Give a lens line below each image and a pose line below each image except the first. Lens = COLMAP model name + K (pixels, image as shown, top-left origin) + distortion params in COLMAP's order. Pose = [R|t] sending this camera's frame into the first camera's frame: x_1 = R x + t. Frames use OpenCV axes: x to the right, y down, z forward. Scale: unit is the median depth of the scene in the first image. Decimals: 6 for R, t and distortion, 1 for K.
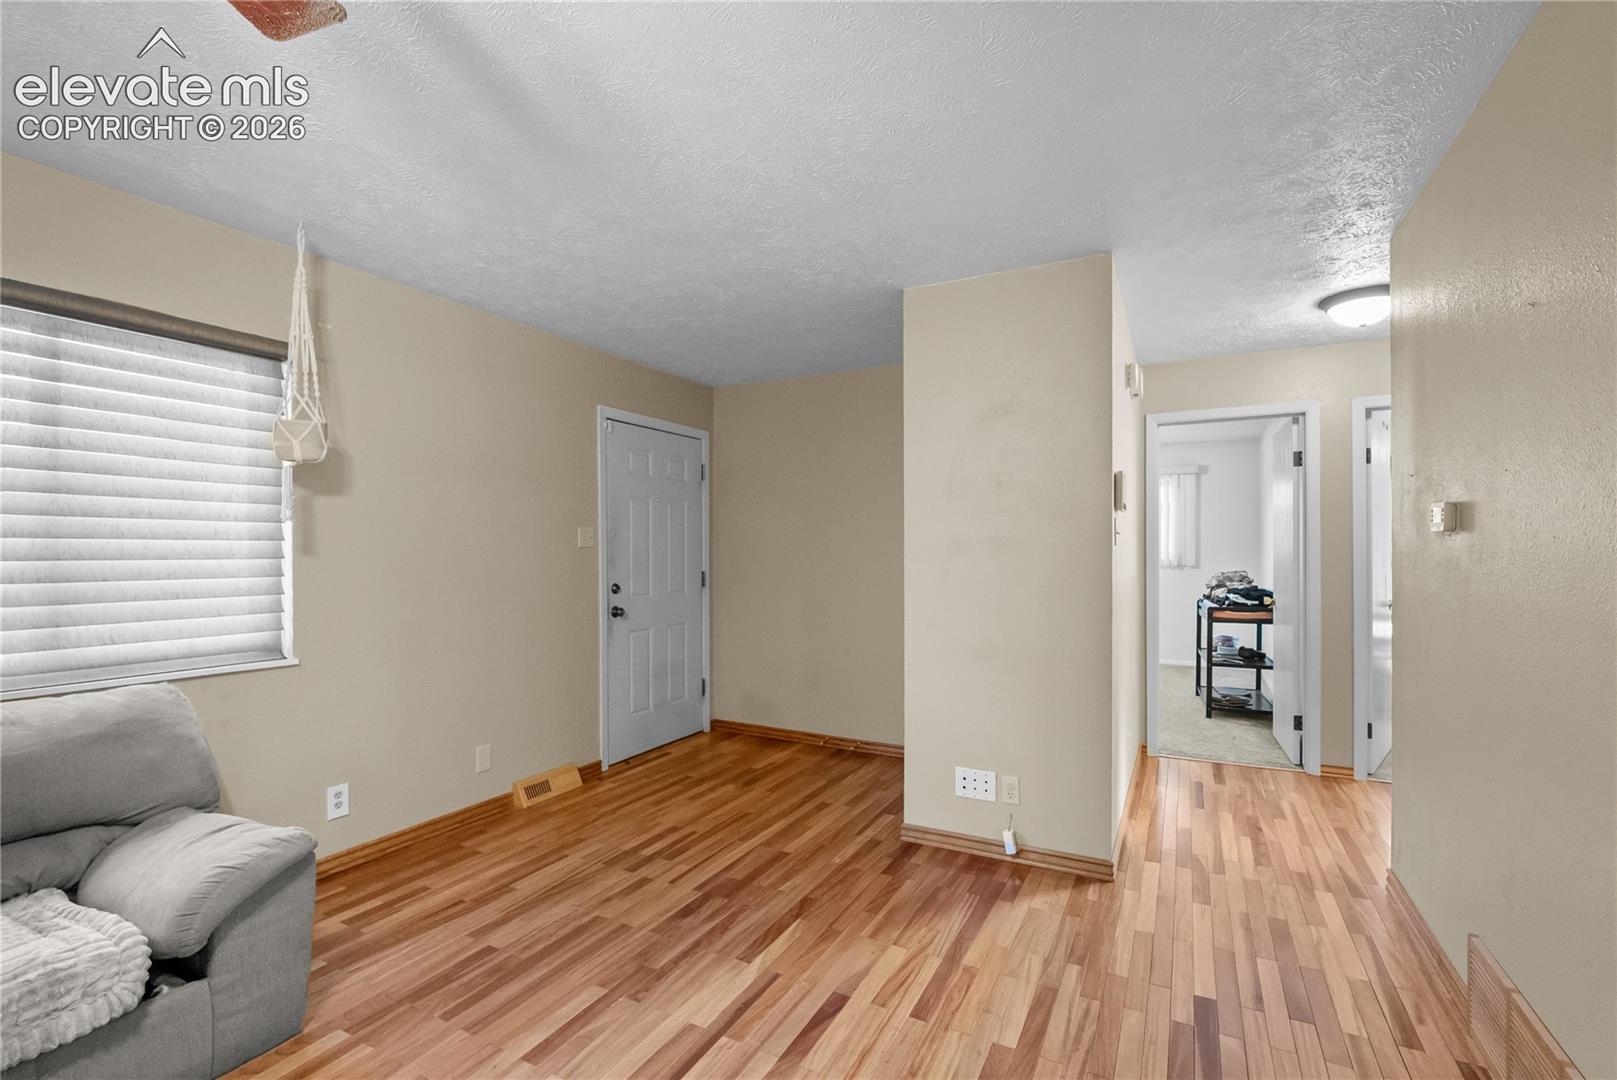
lens RADIAL K [[707.6, 0, 804.6], [0, 707.6, 556.5], [0, 0, 1]] dist [-0.009845, 0.001746]
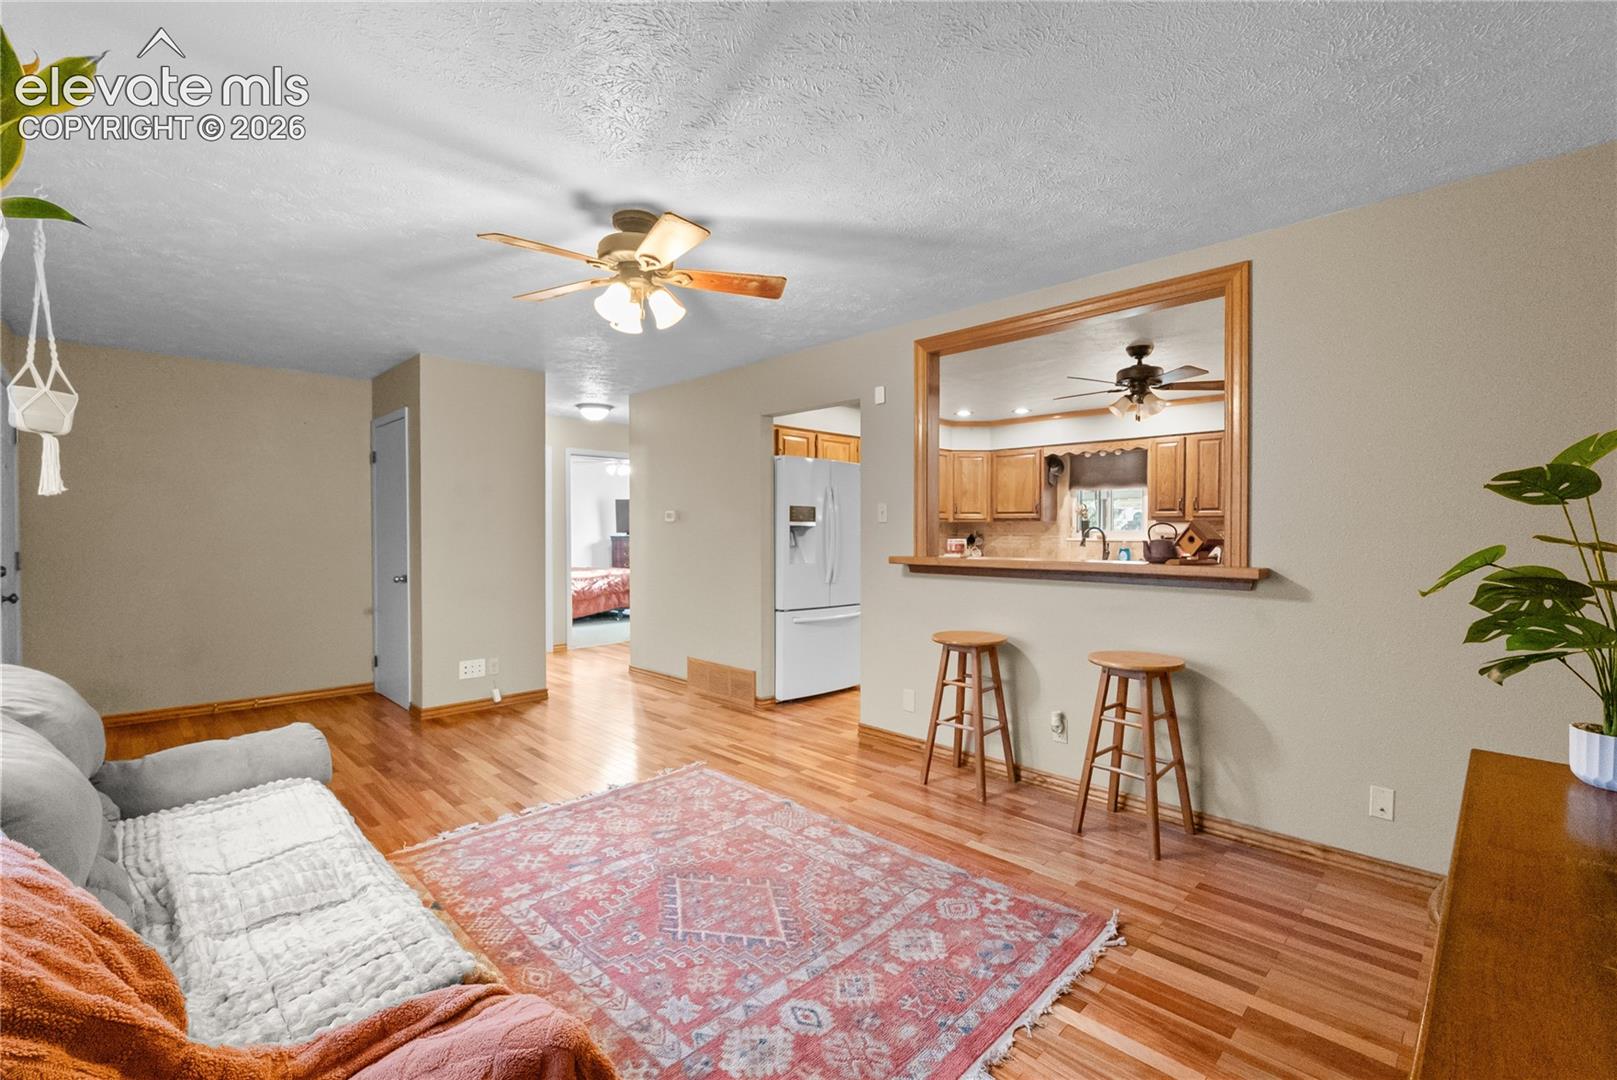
lens RADIAL K [[707.6, 0, 819.9], [0, 707.6, 542.8], [0, 0, 1]] dist [-0.009845, 0.001746]
pose [[0.291147, -0.014926, 0.956562, -1.101144], [0.004023, 0.999889, 0.014378, 0.005887], [-0.956670, -0.000337, 0.291175, -0.260461]]
